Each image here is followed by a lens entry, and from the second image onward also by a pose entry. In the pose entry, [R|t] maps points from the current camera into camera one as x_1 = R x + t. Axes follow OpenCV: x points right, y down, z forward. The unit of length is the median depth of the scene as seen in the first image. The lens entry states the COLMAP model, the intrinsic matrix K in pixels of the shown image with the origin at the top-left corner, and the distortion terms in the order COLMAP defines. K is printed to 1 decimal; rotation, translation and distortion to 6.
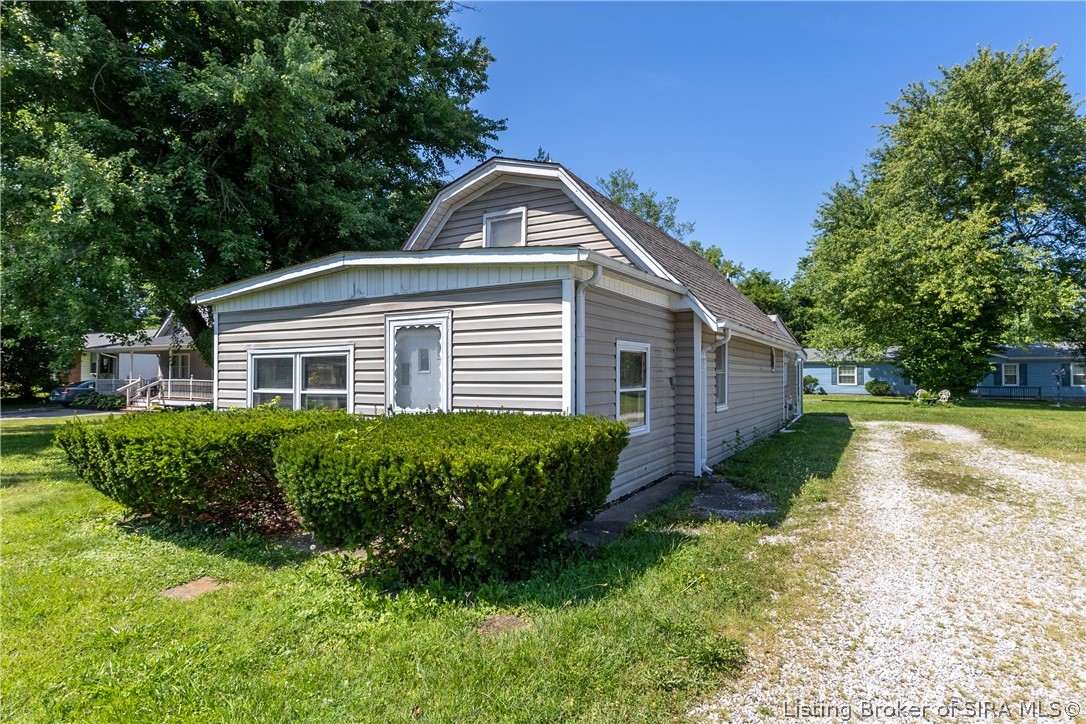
lens RADIAL K [[584.3, 0, 543.0], [0, 584.3, 362.0], [0, 0, 1]] dist [0.018798, 0.000136]
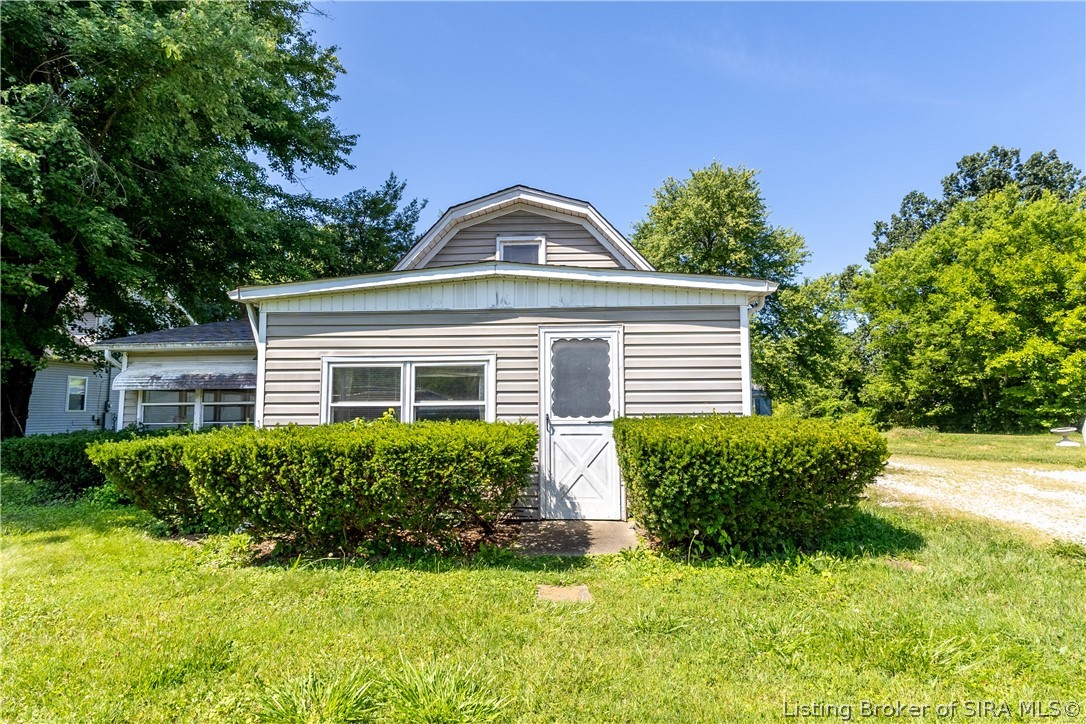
lens RADIAL K [[581.6, 0, 543.0], [0, 581.6, 362.0], [0, 0, 1]] dist [0.027313, -0.014036]
pose [[0.888981, 0.036810, 0.456462, -0.521834], [-0.008273, 0.997892, -0.064360, 0.033665], [-0.457869, 0.053438, 0.887412, 0.072860]]
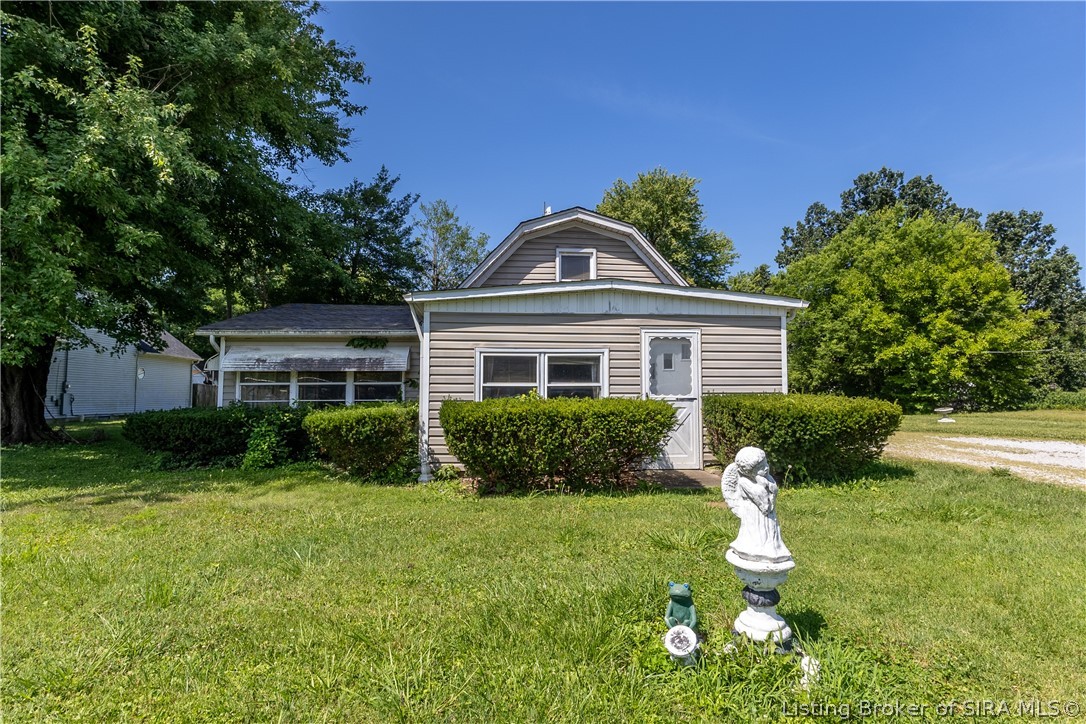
lens RADIAL K [[581.6, 0, 543.0], [0, 581.6, 362.0], [0, 0, 1]] dist [0.027313, -0.014036]
pose [[0.806776, 0.035708, 0.589777, -0.904864], [-0.015042, 0.999090, -0.039914, 0.041641], [-0.590666, 0.023330, 0.806579, 0.026825]]
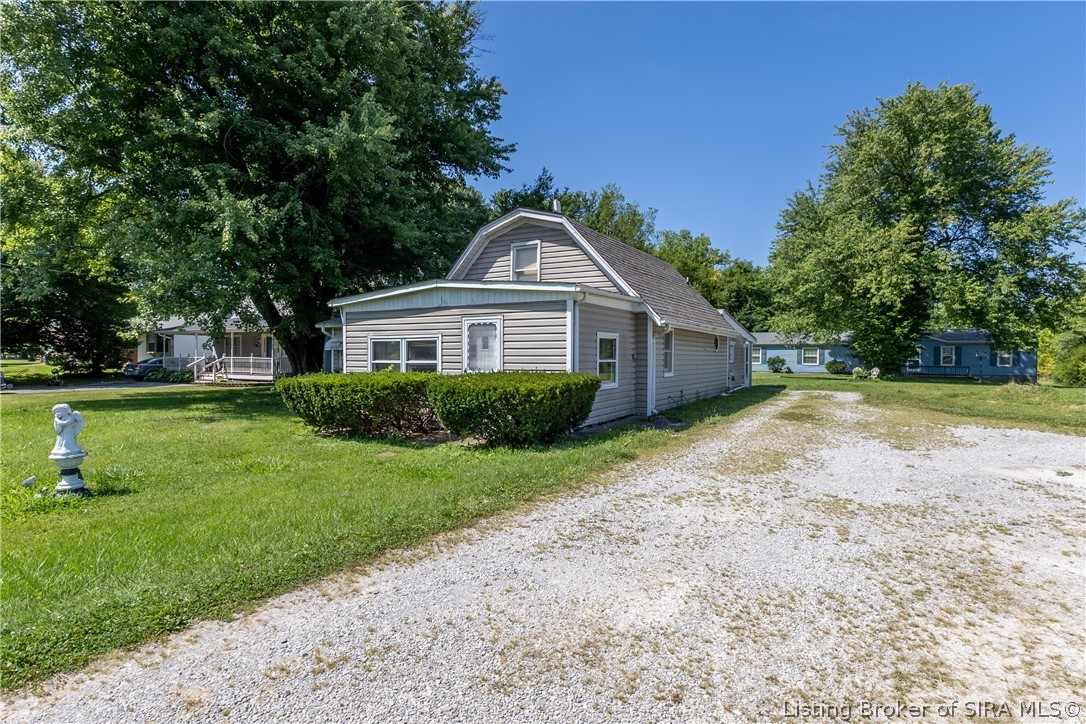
lens RADIAL K [[572.8, 0, 543.0], [0, 572.8, 362.0], [0, 0, 1]] dist [0.011896, -0.000867]
pose [[0.999978, 0.003100, 0.005785, -0.030528], [-0.003286, 0.999467, 0.032492, -0.002037], [-0.005682, -0.032510, 0.999455, -0.484981]]
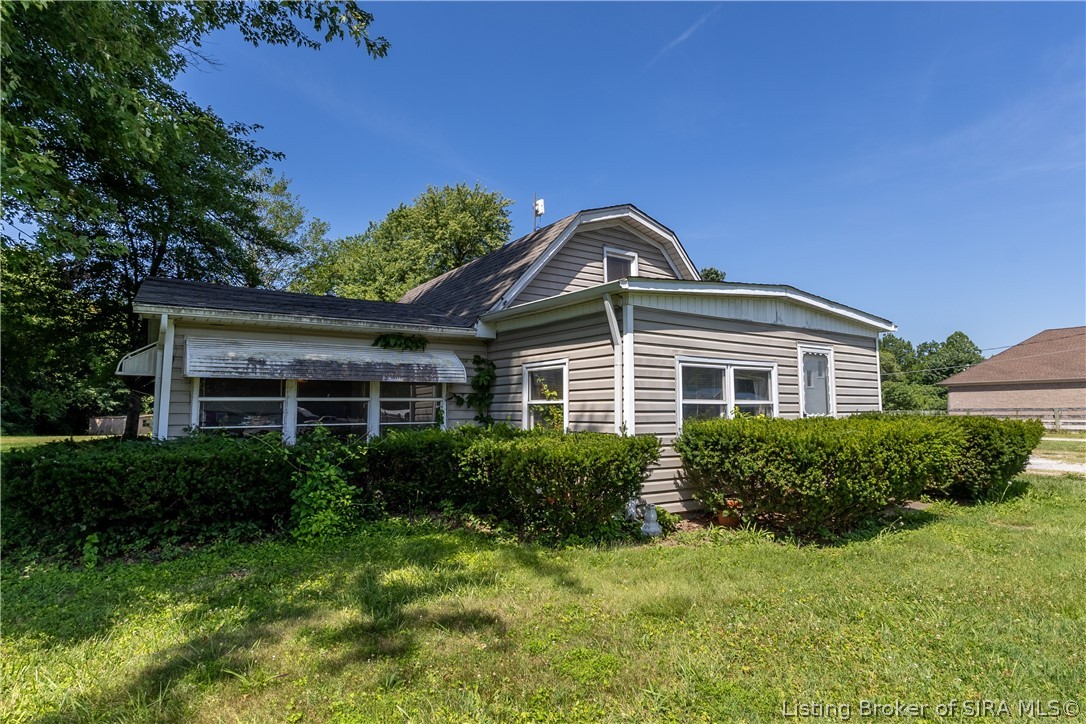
lens RADIAL K [[572.8, 0, 543.0], [0, 572.8, 362.0], [0, 0, 1]] dist [0.011896, -0.000867]
pose [[0.419417, 0.078831, 0.904364, -1.178145], [-0.016545, 0.996721, -0.079208, 0.052349], [-0.907643, 0.018258, 0.419346, 0.705454]]
